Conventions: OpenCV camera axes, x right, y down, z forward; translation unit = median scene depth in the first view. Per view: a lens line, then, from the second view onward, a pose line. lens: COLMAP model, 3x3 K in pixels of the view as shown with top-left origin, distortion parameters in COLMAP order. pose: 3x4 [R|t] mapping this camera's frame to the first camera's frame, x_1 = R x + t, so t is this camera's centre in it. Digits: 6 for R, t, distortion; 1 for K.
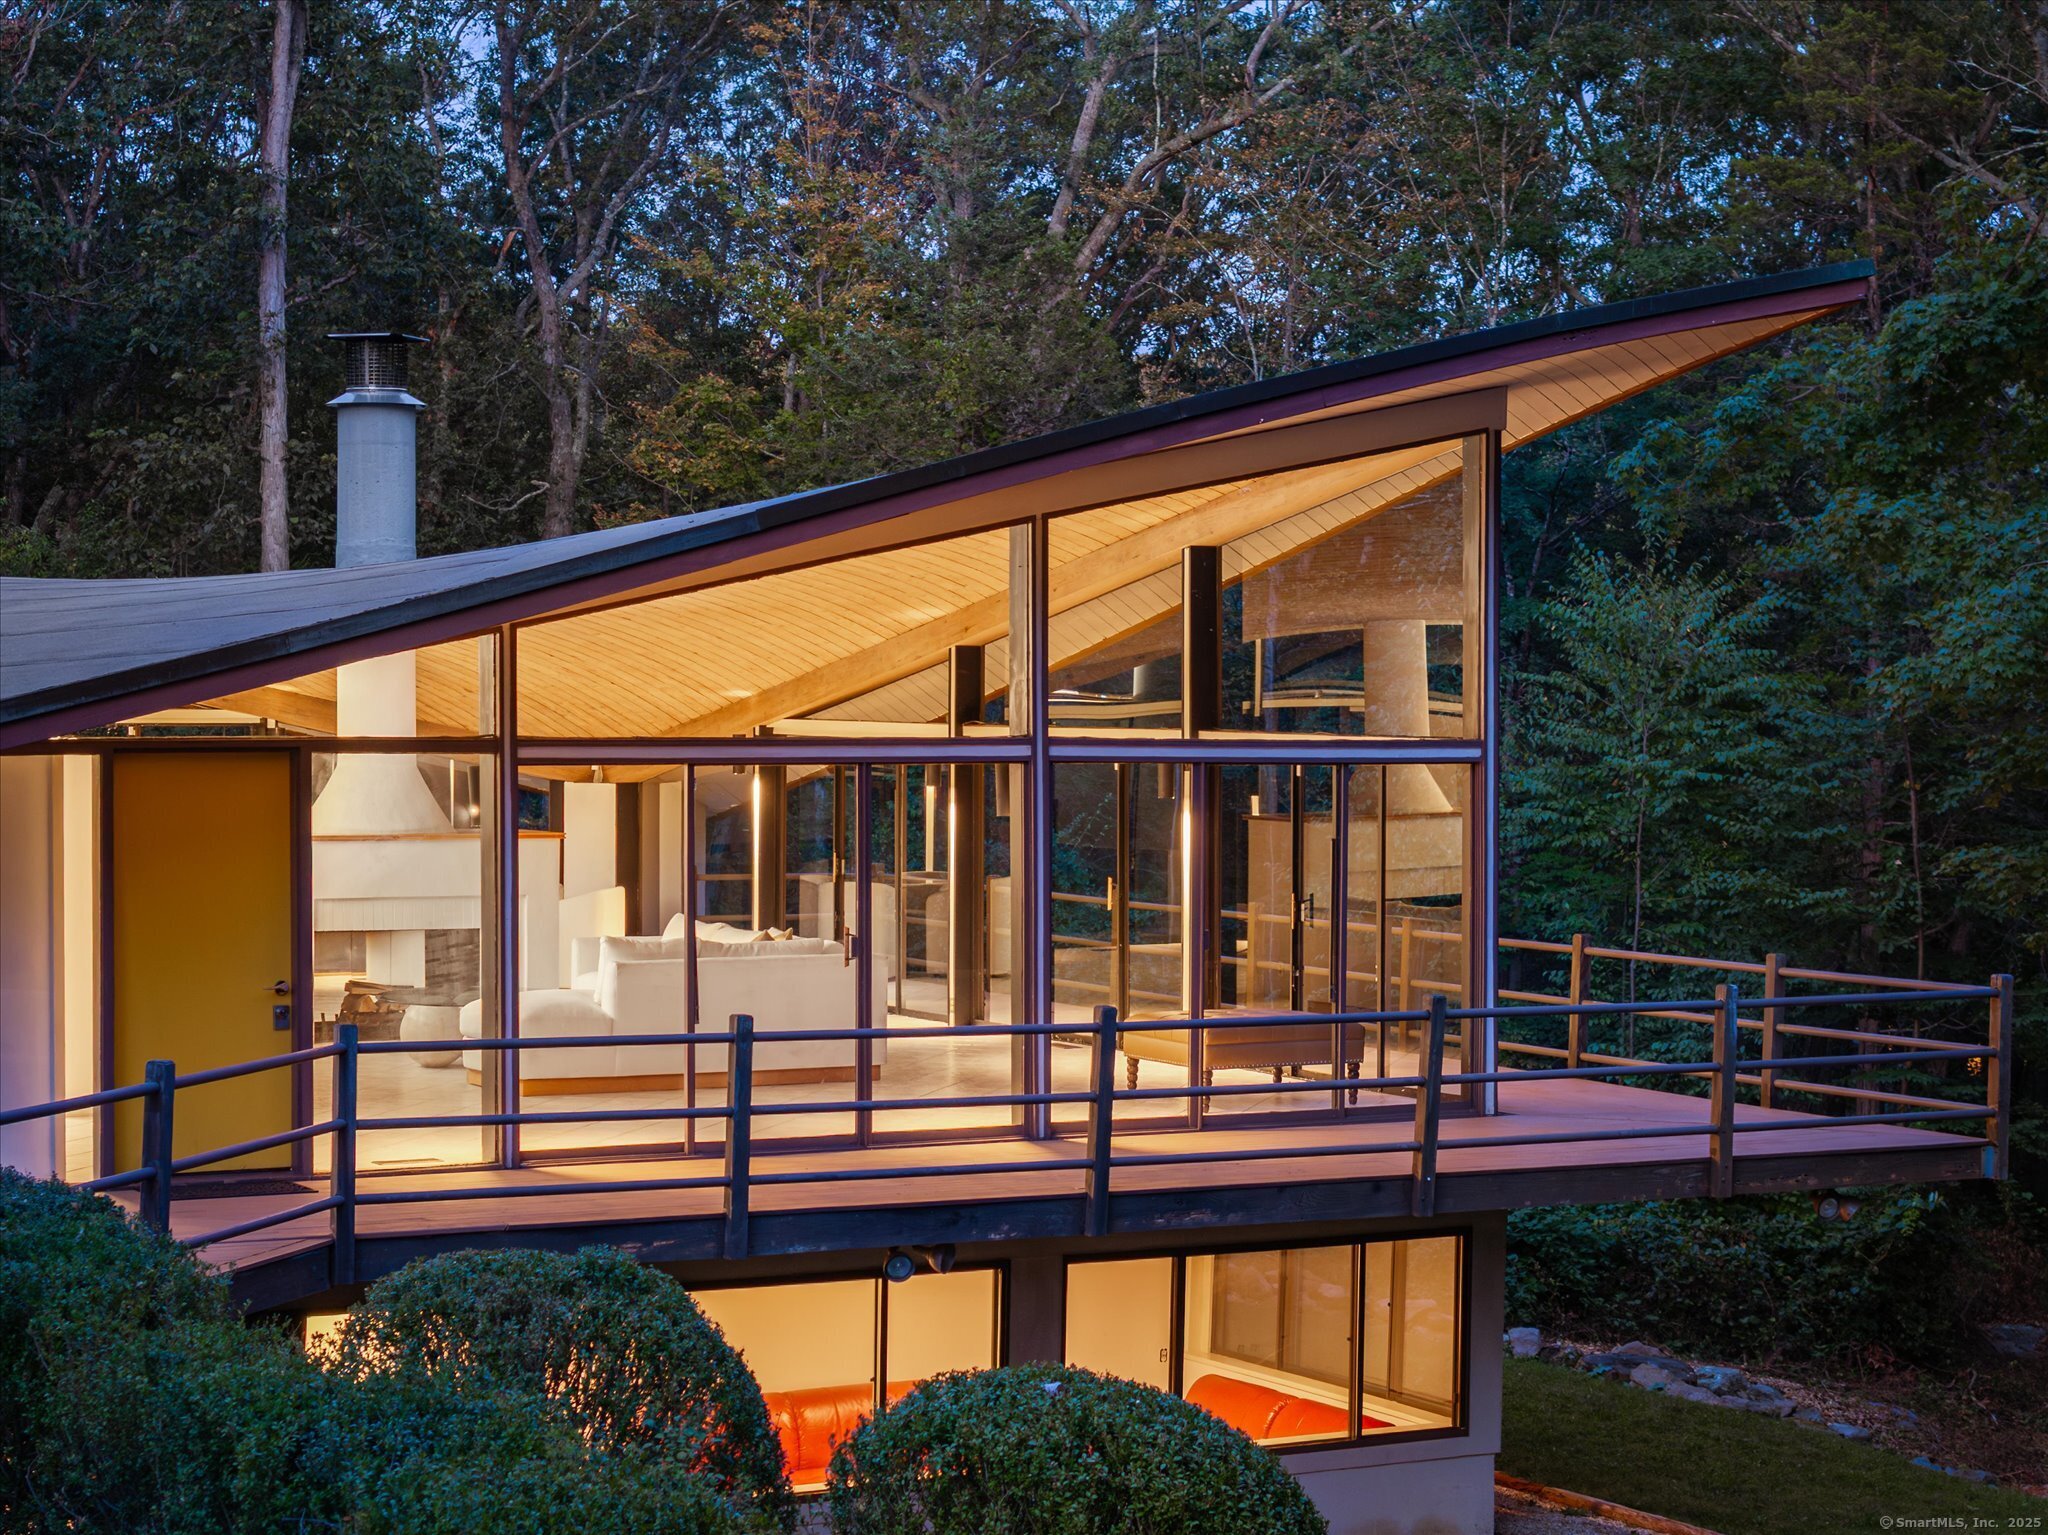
lens RADIAL K [[4174.6, 0, 1024.0], [0, 4174.6, 767.5], [0, 0, 1]] dist [0.000875, 0.220973]
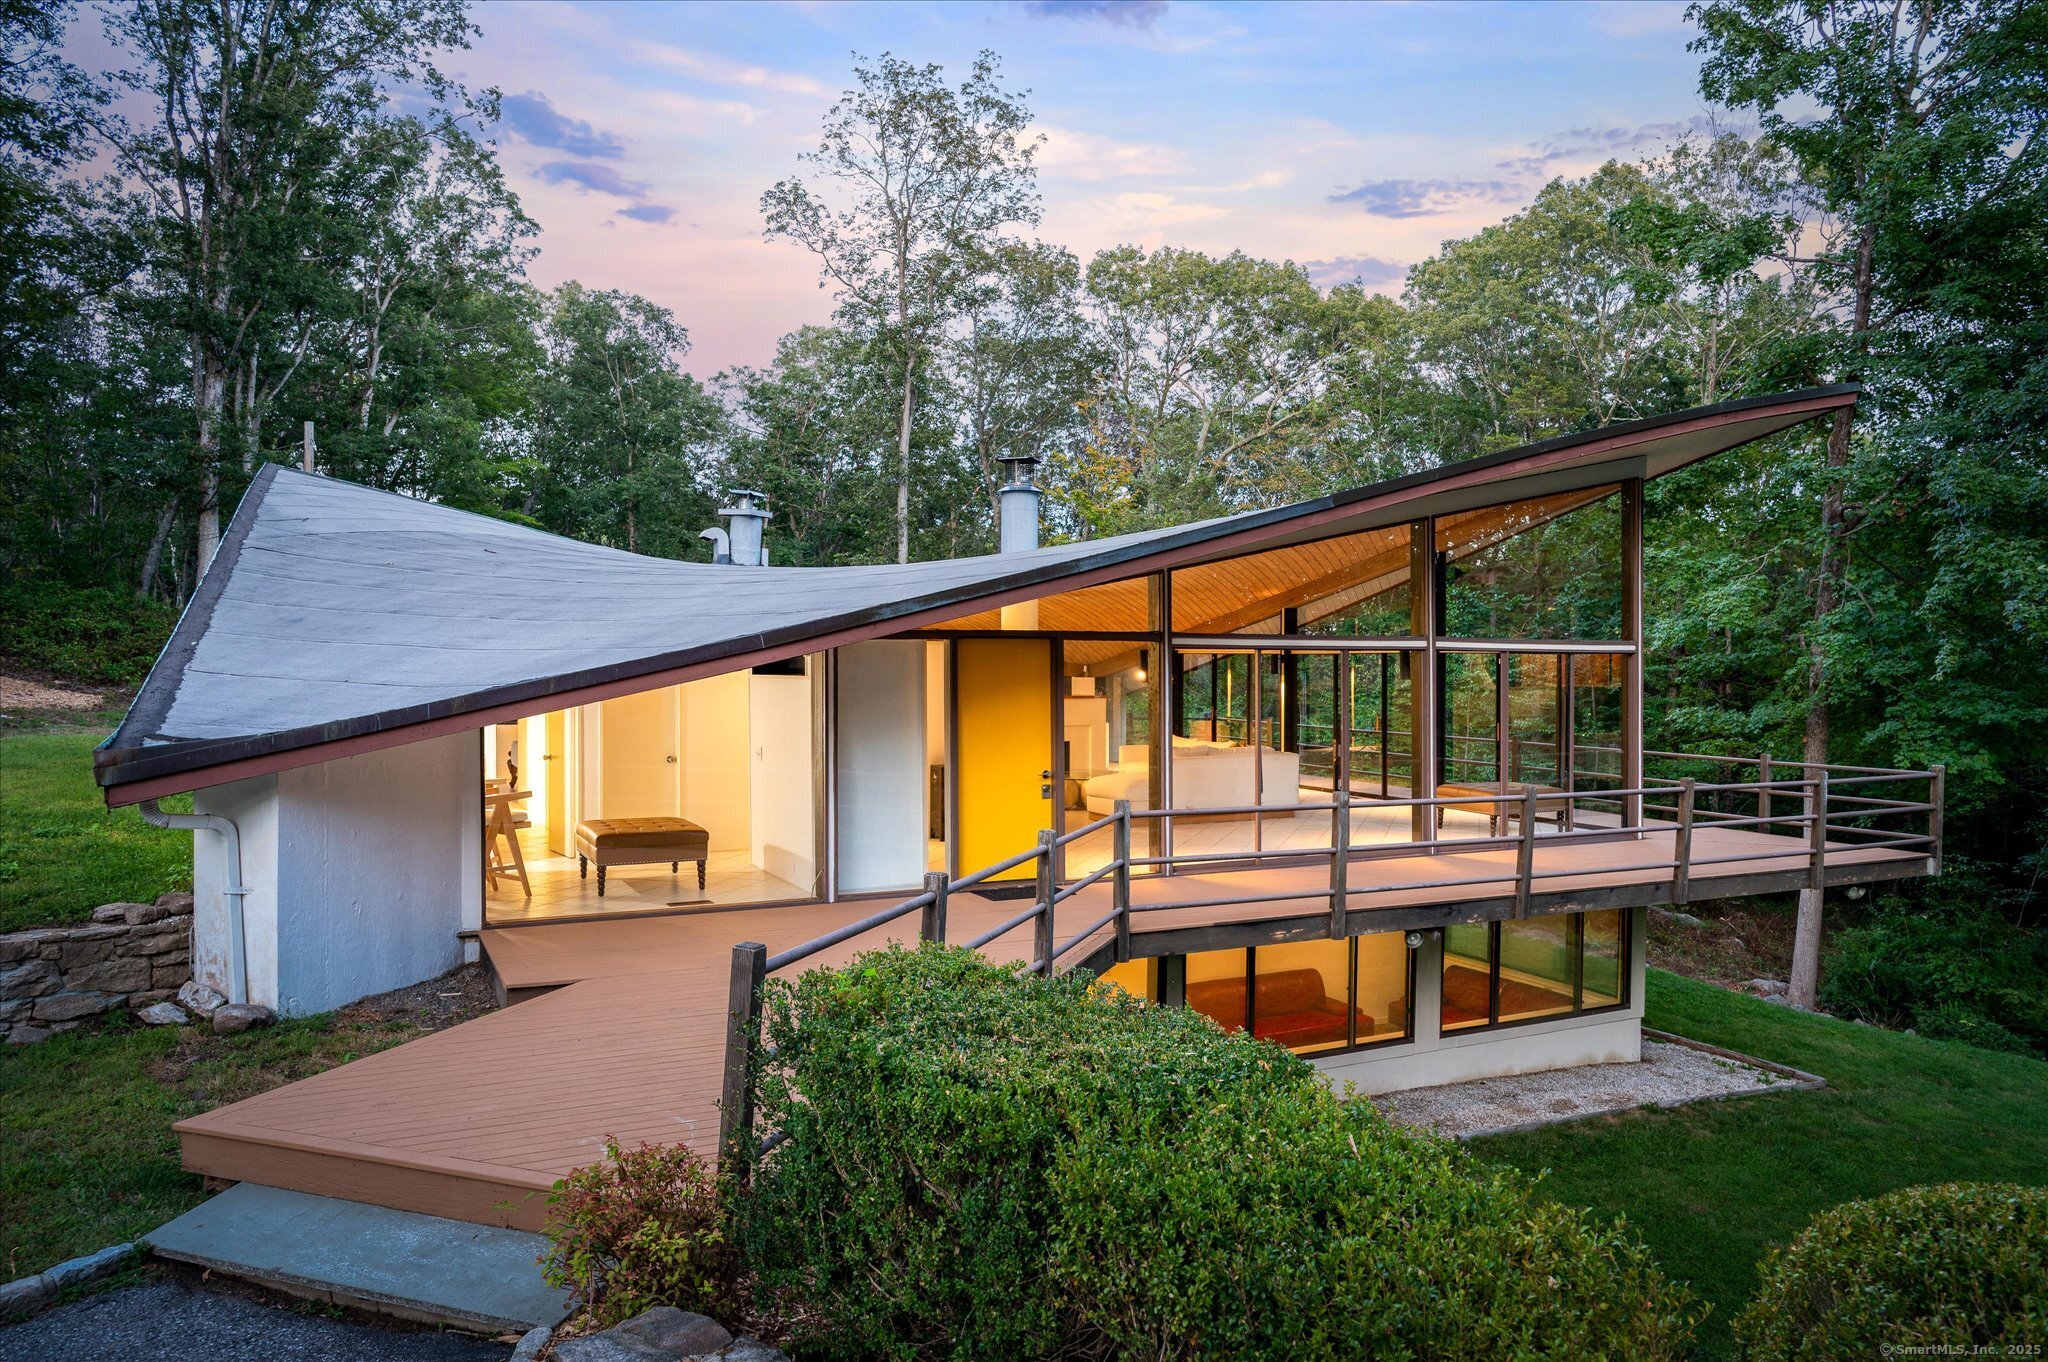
lens RADIAL K [[1305.0, 0, 1024.0], [0, 1305.0, 681.0], [0, 0, 1]] dist [-0.034175, -0.001881]
pose [[0.998802, 0.000098, -0.048941, -0.138884], [-0.000499, 0.999966, -0.008183, 0.016275], [0.048938, 0.008198, 0.998768, 0.397520]]
